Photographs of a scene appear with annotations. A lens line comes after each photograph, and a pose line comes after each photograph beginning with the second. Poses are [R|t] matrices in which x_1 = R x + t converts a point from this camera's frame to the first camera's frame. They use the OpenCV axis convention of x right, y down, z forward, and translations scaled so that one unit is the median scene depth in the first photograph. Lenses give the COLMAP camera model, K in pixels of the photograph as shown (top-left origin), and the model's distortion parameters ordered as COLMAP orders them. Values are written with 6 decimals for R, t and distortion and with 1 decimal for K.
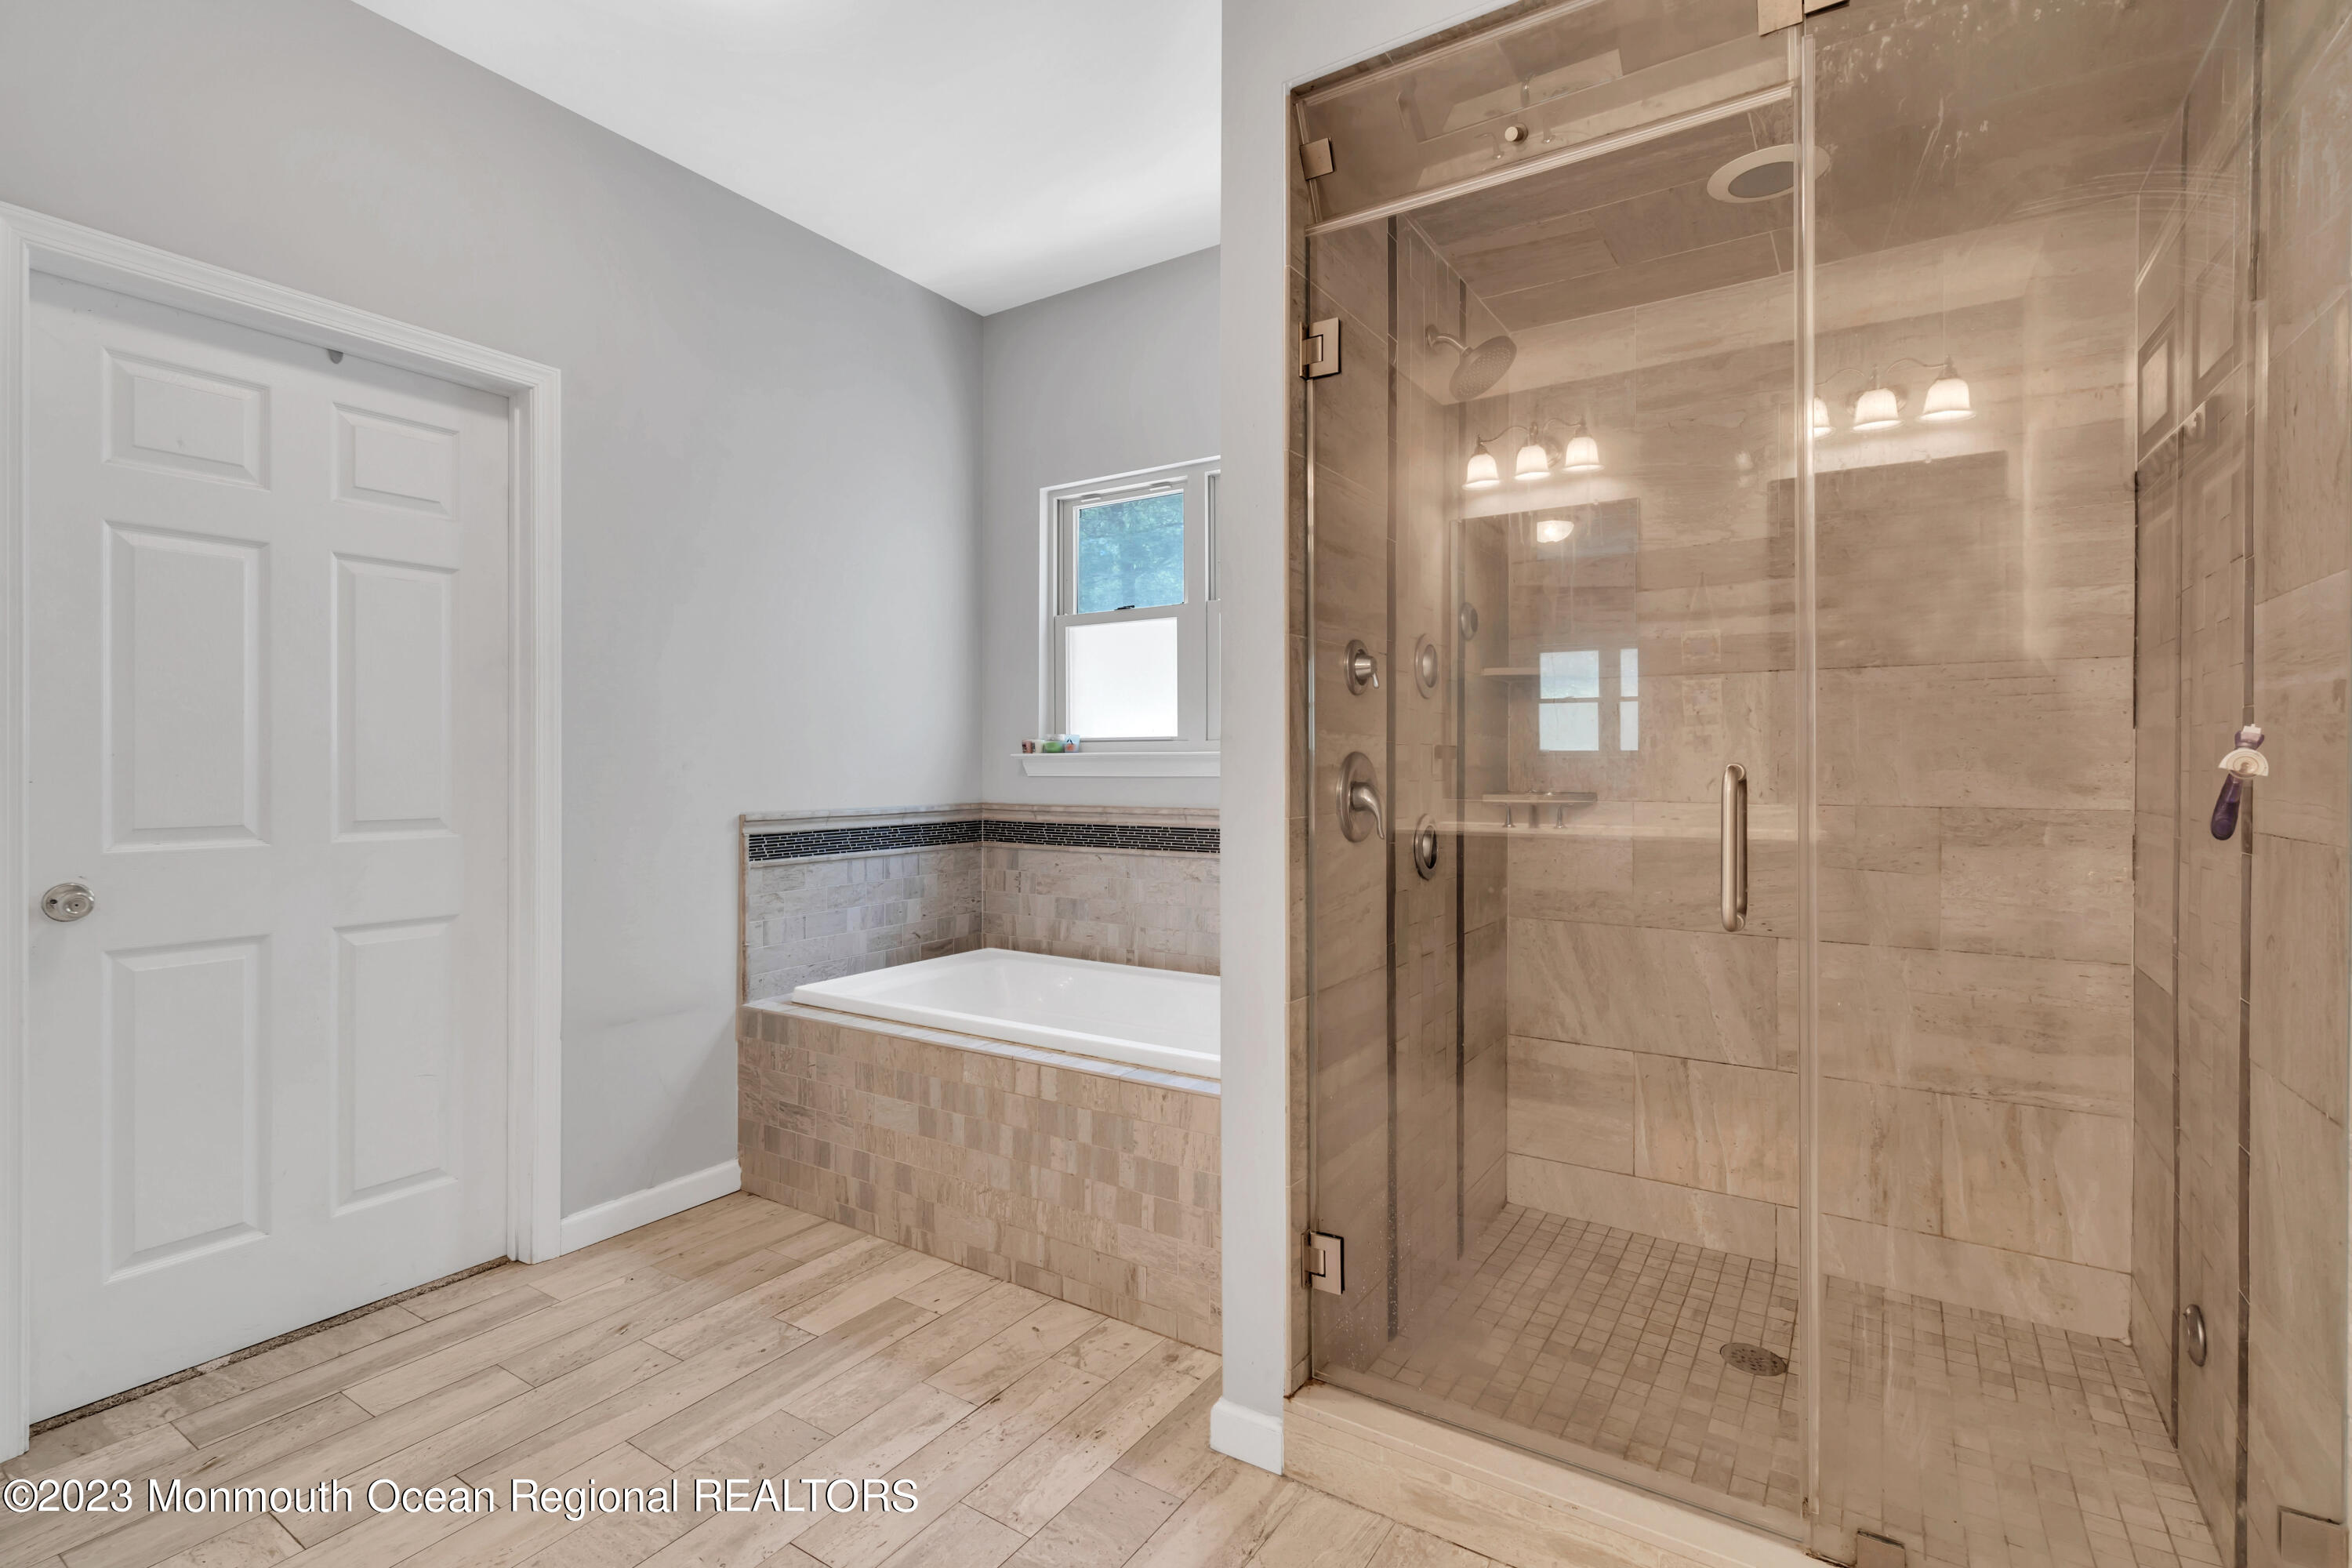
lens RADIAL K [[1101.1, 0, 1177.2], [0, 1101.1, 770.0], [0, 0, 1]] dist [-0.000111, 0.000583]
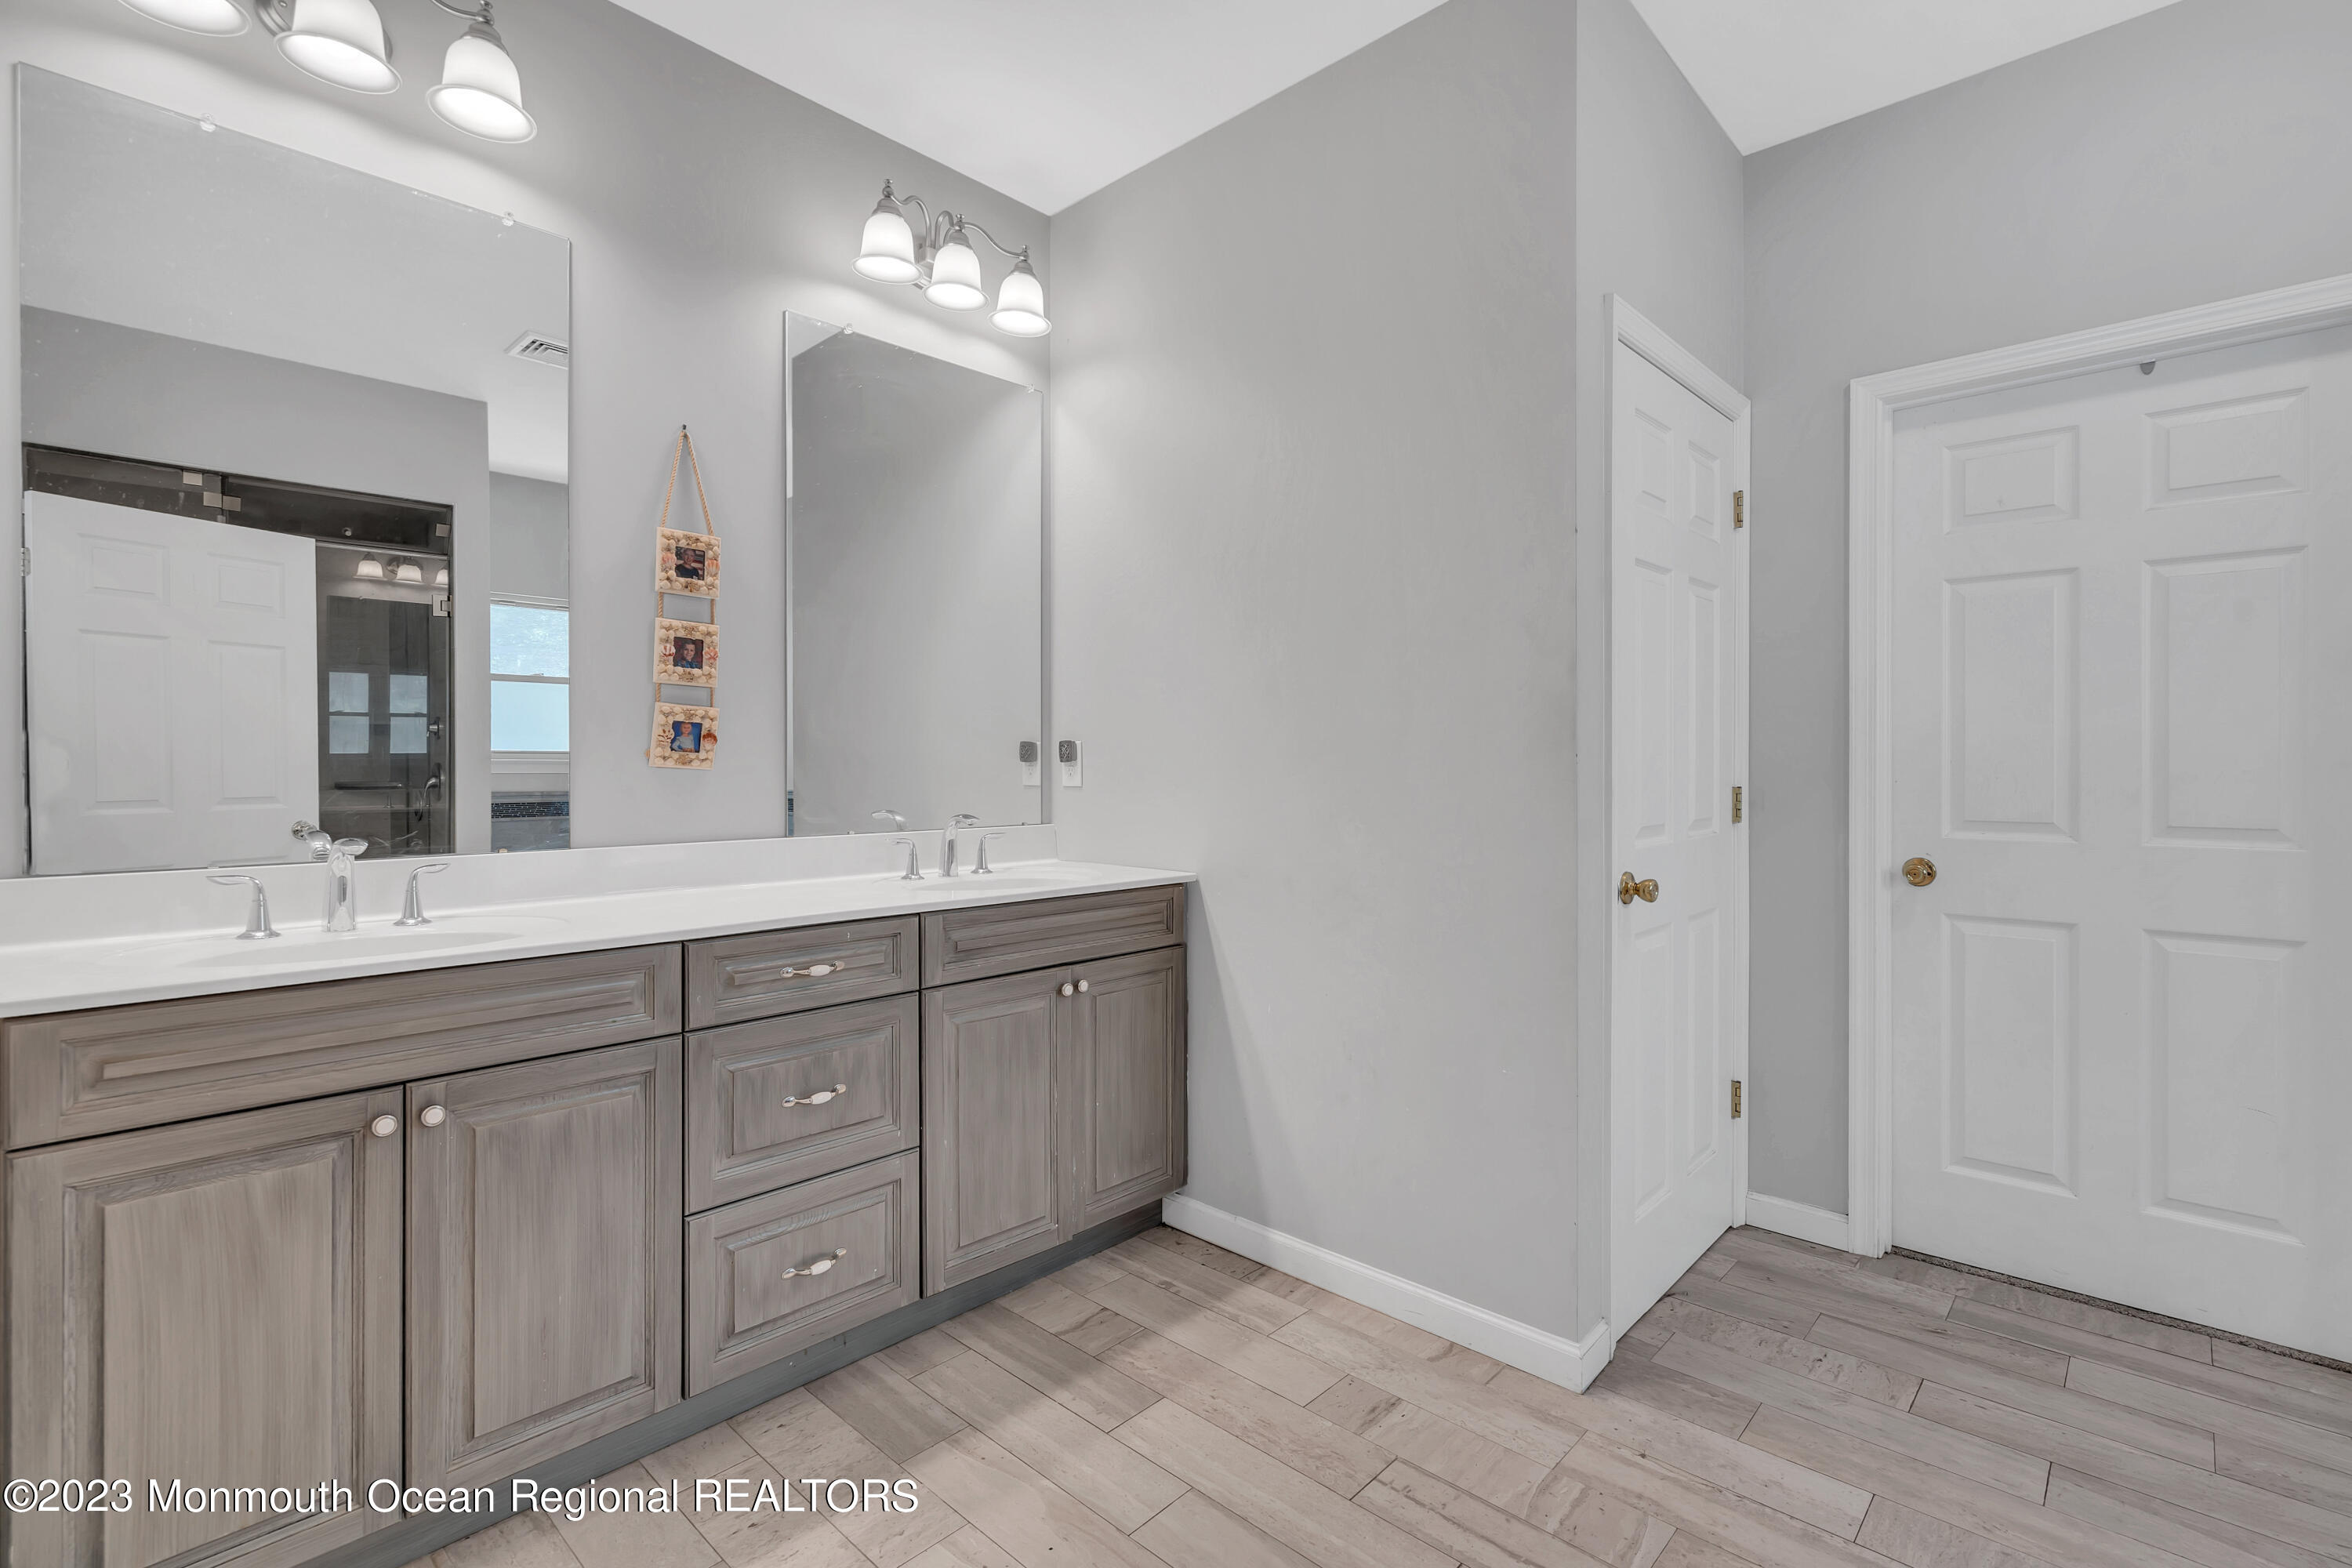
lens RADIAL K [[1101.1, 0, 1177.2], [0, 1101.1, 770.0], [0, 0, 1]] dist [-0.000111, 0.000583]
pose [[-0.193746, 0.003855, -0.981044, 0.442088], [-0.004191, 0.999980, 0.004757, -0.005785], [0.981043, 0.005033, -0.193726, 0.344039]]
